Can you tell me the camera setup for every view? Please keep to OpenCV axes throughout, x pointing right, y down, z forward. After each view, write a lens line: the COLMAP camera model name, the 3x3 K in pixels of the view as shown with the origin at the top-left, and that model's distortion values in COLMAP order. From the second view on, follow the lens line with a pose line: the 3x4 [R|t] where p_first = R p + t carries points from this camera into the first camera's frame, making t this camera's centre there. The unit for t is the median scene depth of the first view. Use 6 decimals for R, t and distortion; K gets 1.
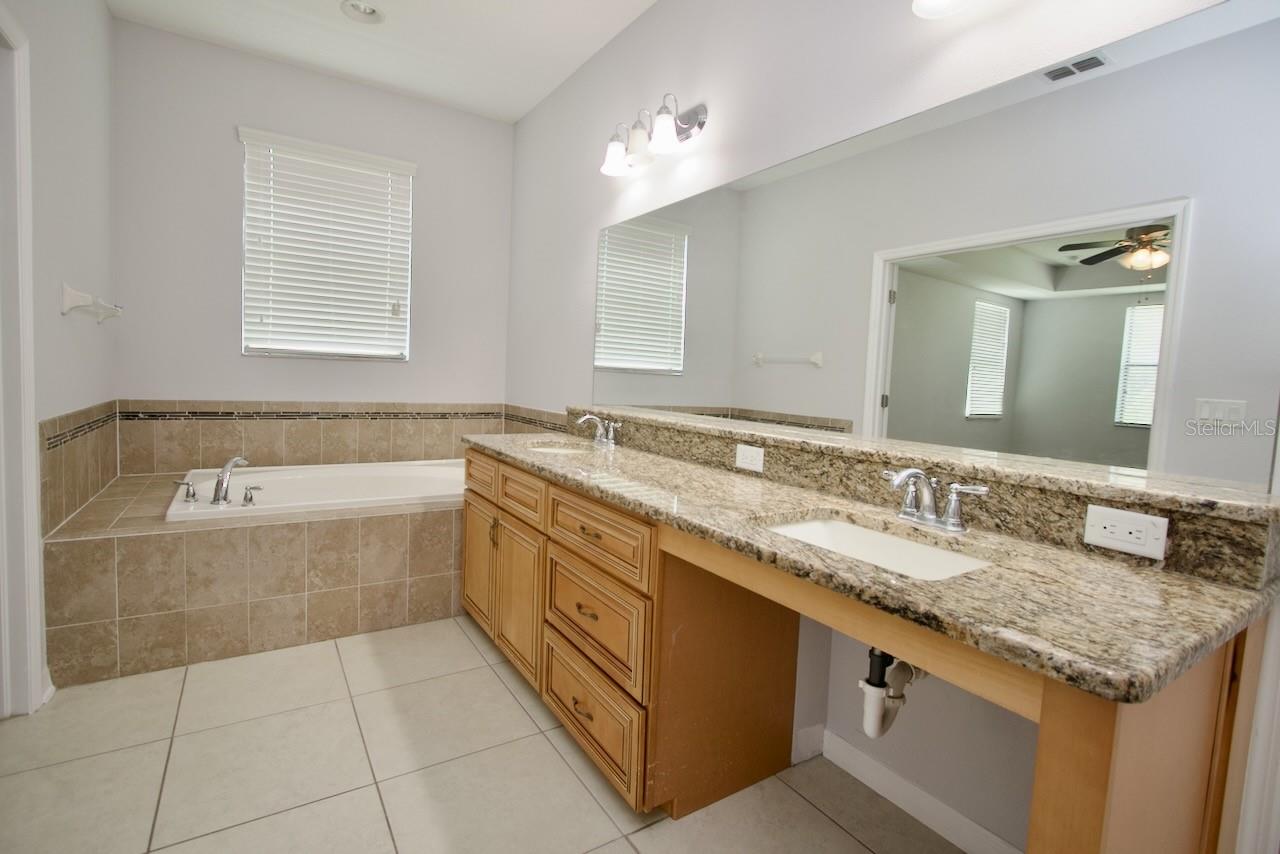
lens RADIAL K [[590.7, 0, 631.5], [0, 590.7, 418.8], [0, 0, 1]] dist [-0.022157, 0.004314]
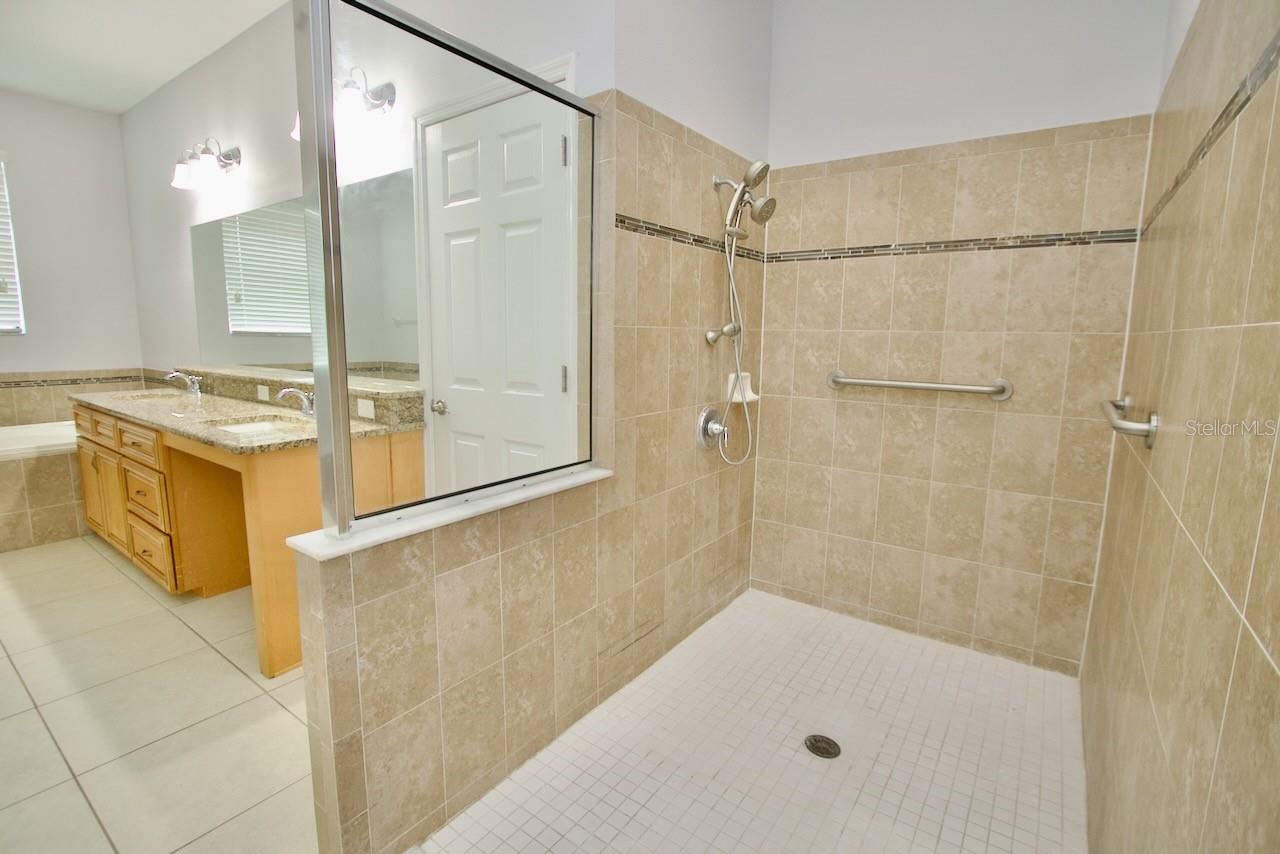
lens RADIAL K [[590.8, 0, 632.4], [0, 590.8, 420.7], [0, 0, 1]] dist [-0.018151, 0.001944]
pose [[0.931186, -0.084171, 0.354695, 0.485344], [0.053885, 0.994072, 0.094434, 0.038347], [-0.360541, -0.068823, 0.930201, -0.746174]]
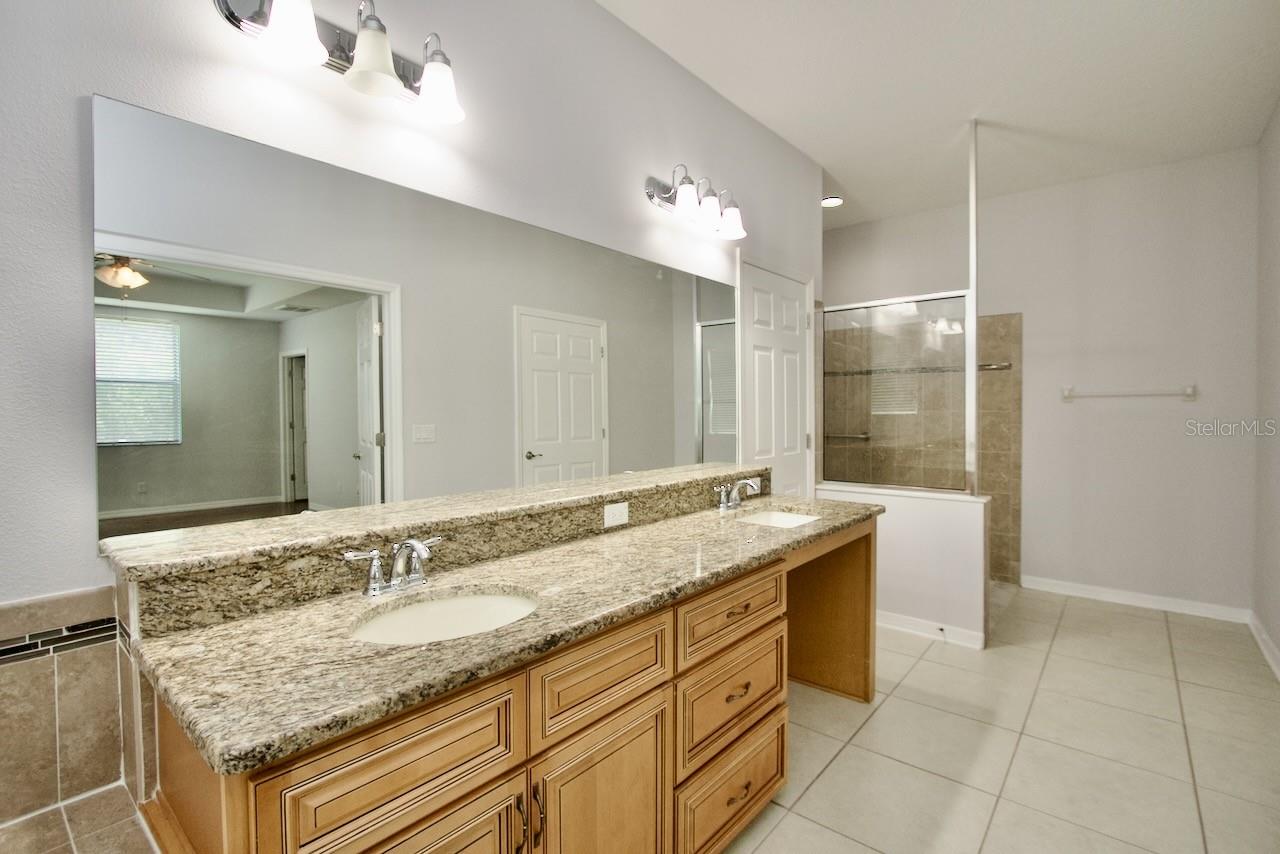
lens RADIAL K [[590.7, 0, 631.5], [0, 590.7, 418.8], [0, 0, 1]] dist [-0.022157, 0.004314]
pose [[-0.289424, -0.055089, 0.955614, -0.719889], [0.060391, 0.995303, 0.075667, -0.163097], [-0.955294, 0.079610, -0.284738, 1.088957]]
